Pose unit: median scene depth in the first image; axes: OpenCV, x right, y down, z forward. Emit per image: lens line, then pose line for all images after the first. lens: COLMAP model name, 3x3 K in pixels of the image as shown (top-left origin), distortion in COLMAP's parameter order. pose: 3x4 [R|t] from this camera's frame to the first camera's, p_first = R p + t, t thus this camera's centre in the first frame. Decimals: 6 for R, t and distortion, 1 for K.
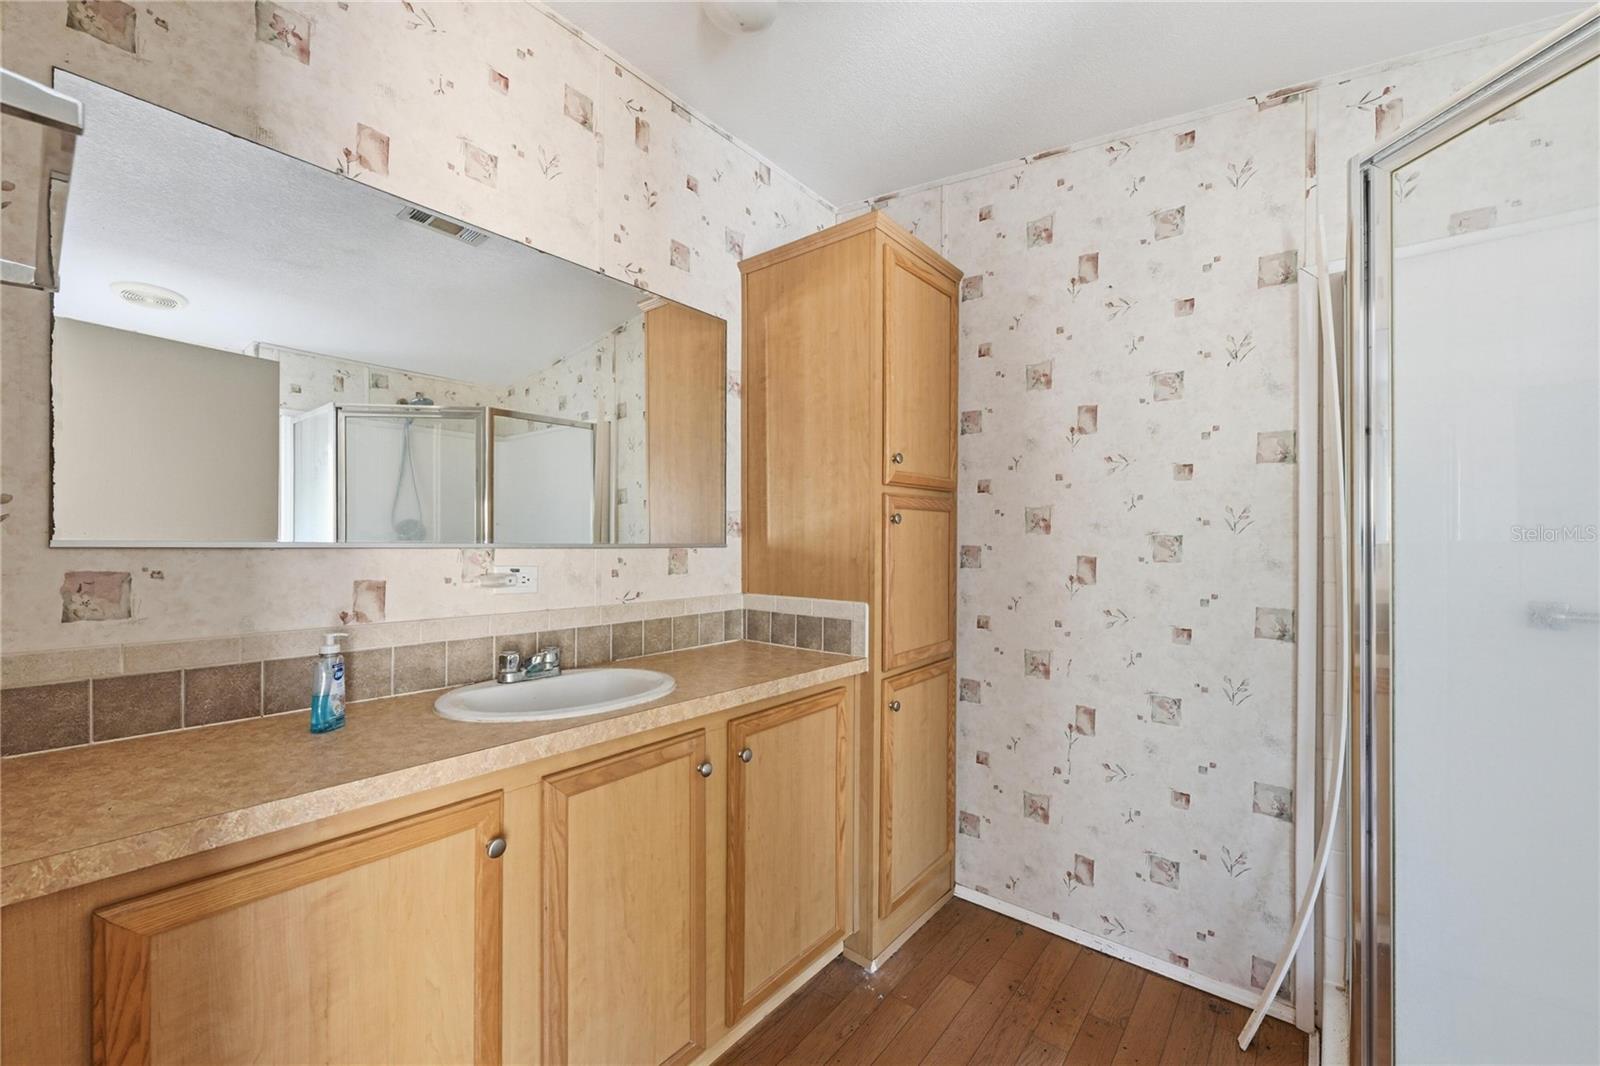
lens RADIAL K [[645.6, 0, 803.3], [0, 645.6, 542.0], [0, 0, 1]] dist [-0.001598, -0.000309]
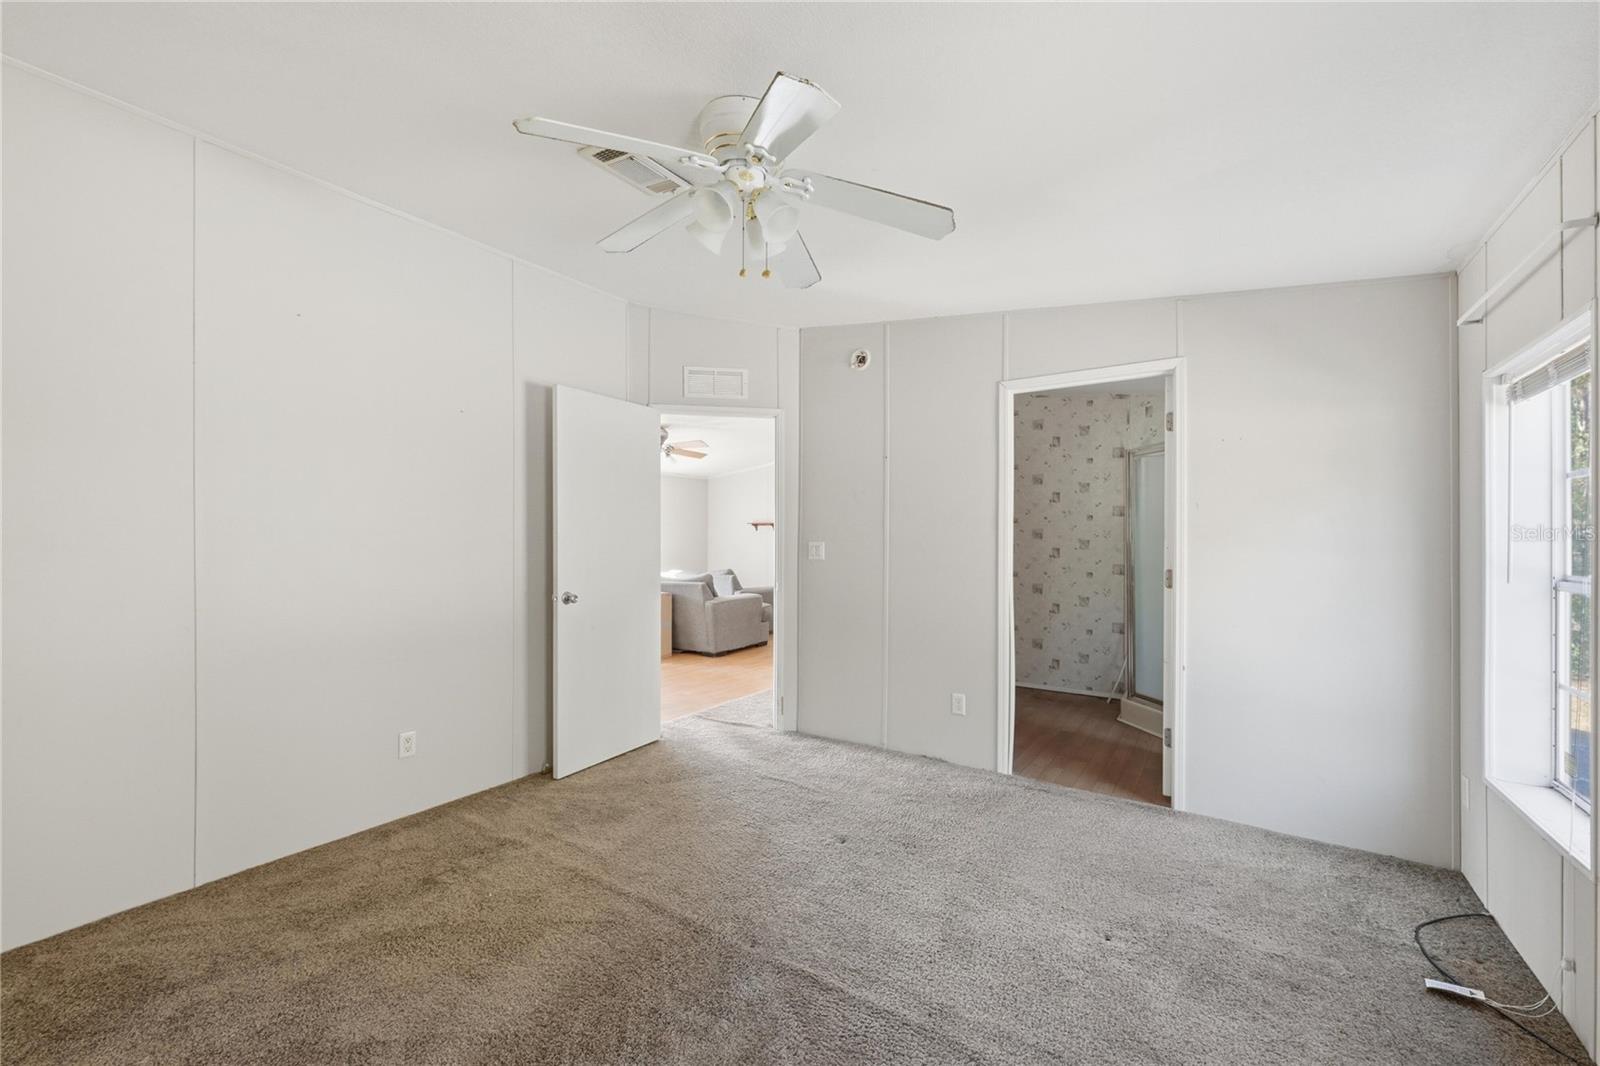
lens RADIAL K [[645.6, 0, 802.7], [0, 645.6, 534.4], [0, 0, 1]] dist [-0.001598, -0.000309]
pose [[0.995170, -0.000595, 0.098169, -0.962019], [0.001410, 0.999965, -0.008234, -0.013307], [-0.098160, 0.008332, 0.995136, -1.729428]]
